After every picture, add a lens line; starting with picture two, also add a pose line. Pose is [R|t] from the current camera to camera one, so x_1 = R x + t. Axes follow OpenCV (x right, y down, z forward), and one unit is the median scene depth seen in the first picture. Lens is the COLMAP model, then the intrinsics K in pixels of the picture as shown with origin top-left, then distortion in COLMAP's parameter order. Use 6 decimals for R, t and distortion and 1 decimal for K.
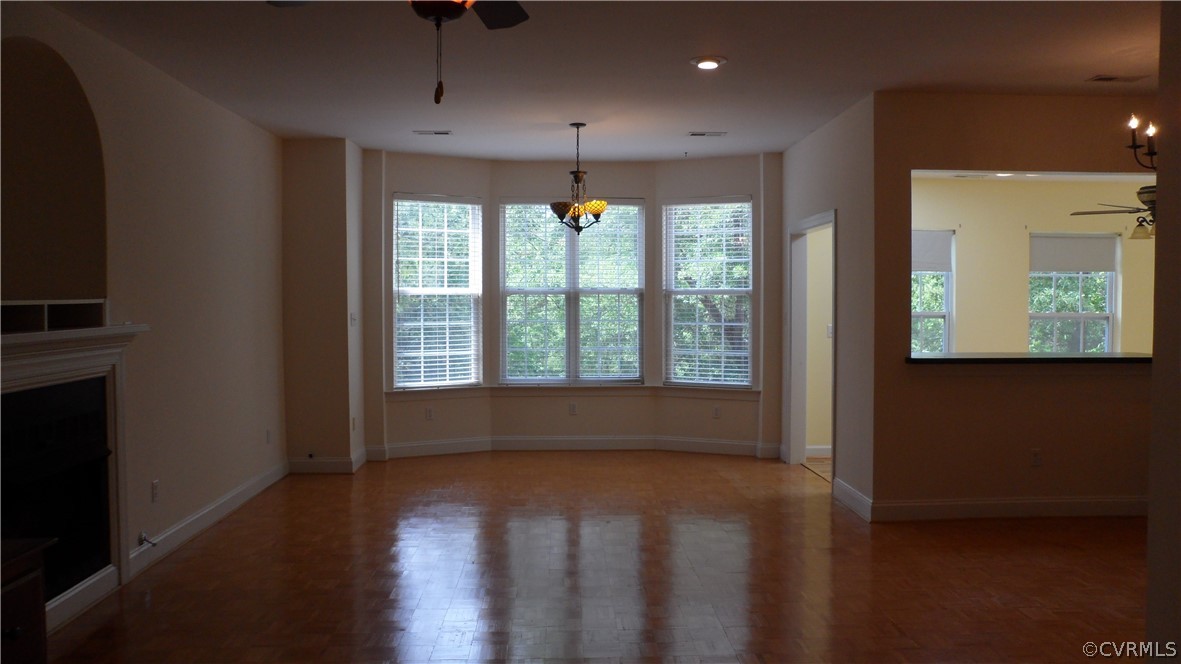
lens RADIAL K [[919.9, 0, 590.5], [0, 919.9, 332.0], [0, 0, 1]] dist [-0.040655, 0.005413]
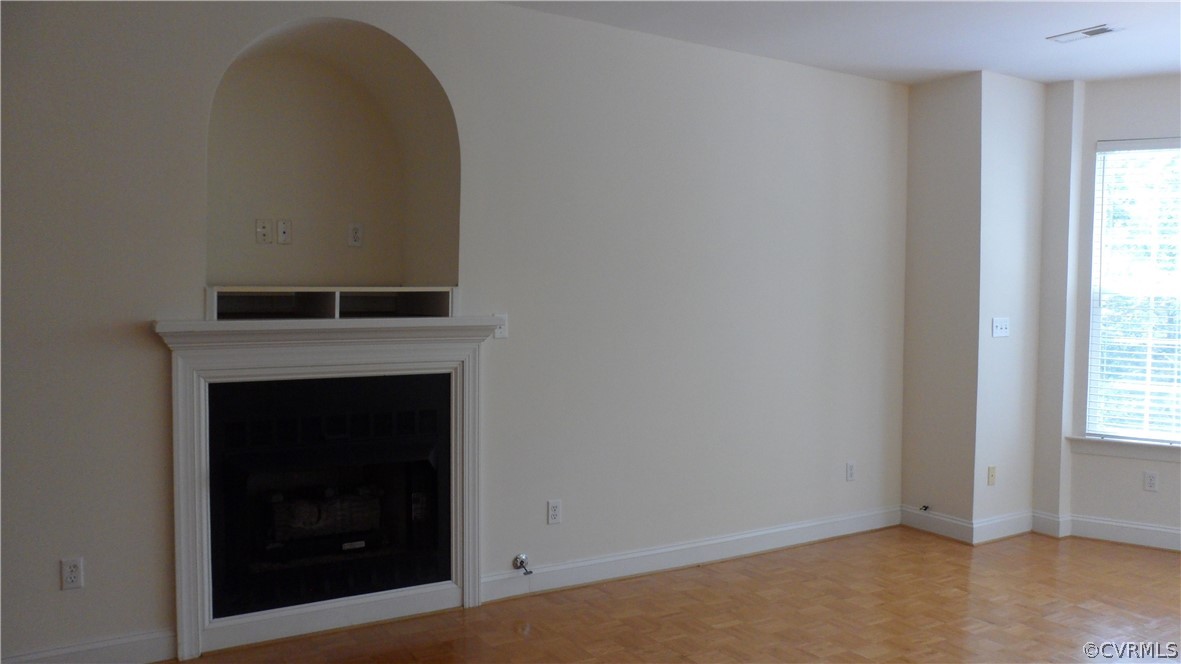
lens RADIAL K [[919.9, 0, 590.5], [0, 919.9, 332.0], [0, 0, 1]] dist [-0.040655, 0.005413]
pose [[0.511185, 0.053502, -0.857804, 0.188589], [-0.053020, 0.998123, 0.030658, -0.016109], [0.857834, 0.029808, 0.513062, 0.389876]]
